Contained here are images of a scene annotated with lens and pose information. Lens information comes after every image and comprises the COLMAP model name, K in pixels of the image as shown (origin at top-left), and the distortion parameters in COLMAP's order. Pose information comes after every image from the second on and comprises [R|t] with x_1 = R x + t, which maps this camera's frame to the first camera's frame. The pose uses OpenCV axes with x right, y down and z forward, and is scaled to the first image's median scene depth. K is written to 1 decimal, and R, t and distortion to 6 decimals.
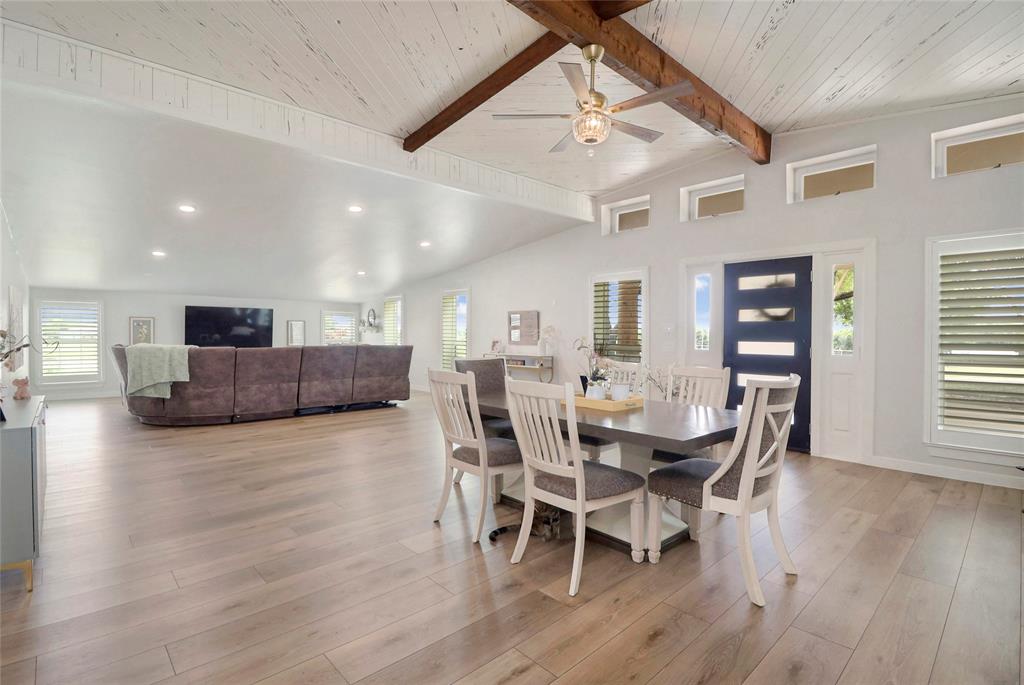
lens RADIAL K [[492.9, 0, 516.7], [0, 492.9, 338.5], [0, 0, 1]] dist [-0.017215, -0.003679]
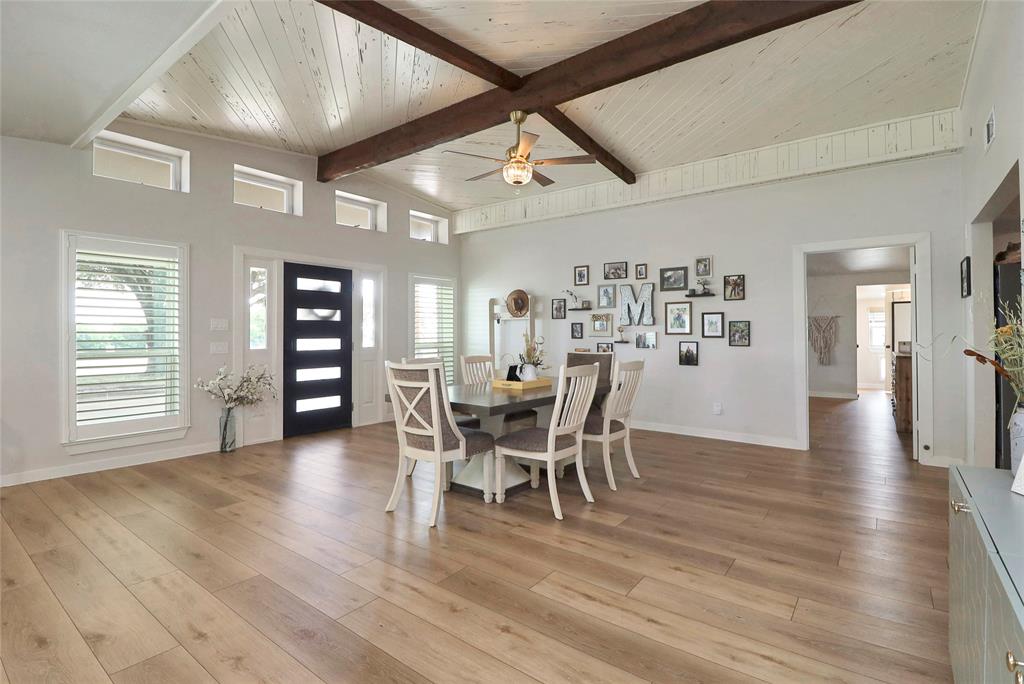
lens RADIAL K [[492.9, 0, 513.3], [0, 492.9, 334.3], [0, 0, 1]] dist [-0.017215, -0.003679]
pose [[-0.151602, -0.011033, 0.988380, -0.659071], [0.009183, 0.999879, 0.012570, -0.013051], [-0.988399, 0.010982, -0.151482, 0.716735]]
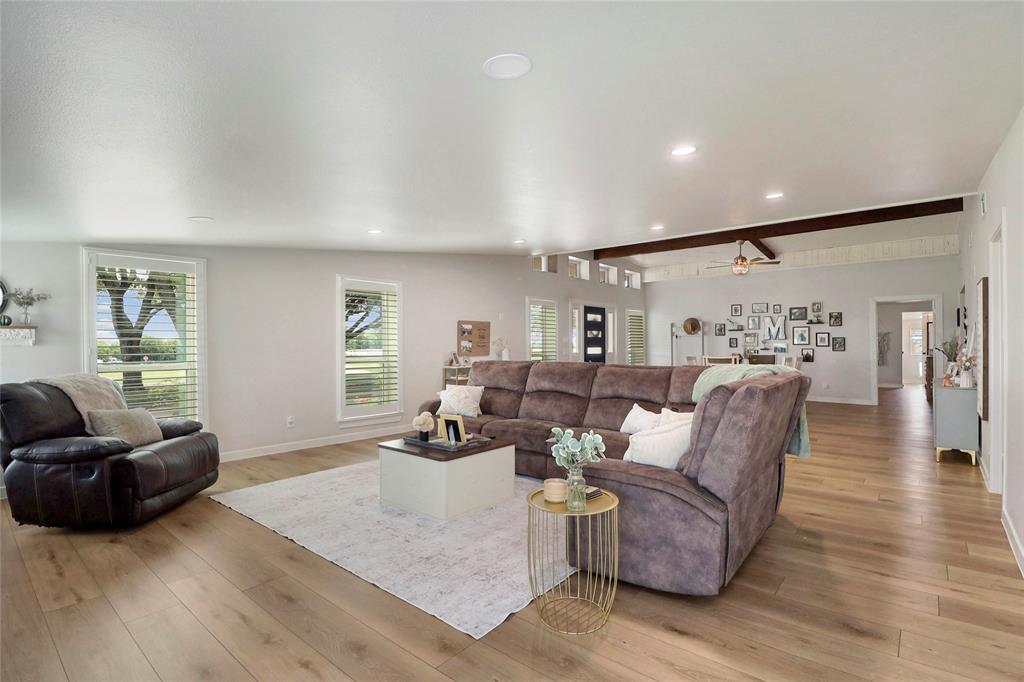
lens RADIAL K [[492.9, 0, 512.1], [0, 492.9, 341.0], [0, 0, 1]] dist [-0.017215, -0.003679]
pose [[-0.098356, 0.000132, 0.995151, -1.440202], [0.011645, 0.999932, 0.001018, -0.025339], [-0.995083, 0.011688, -0.098351, 1.505014]]
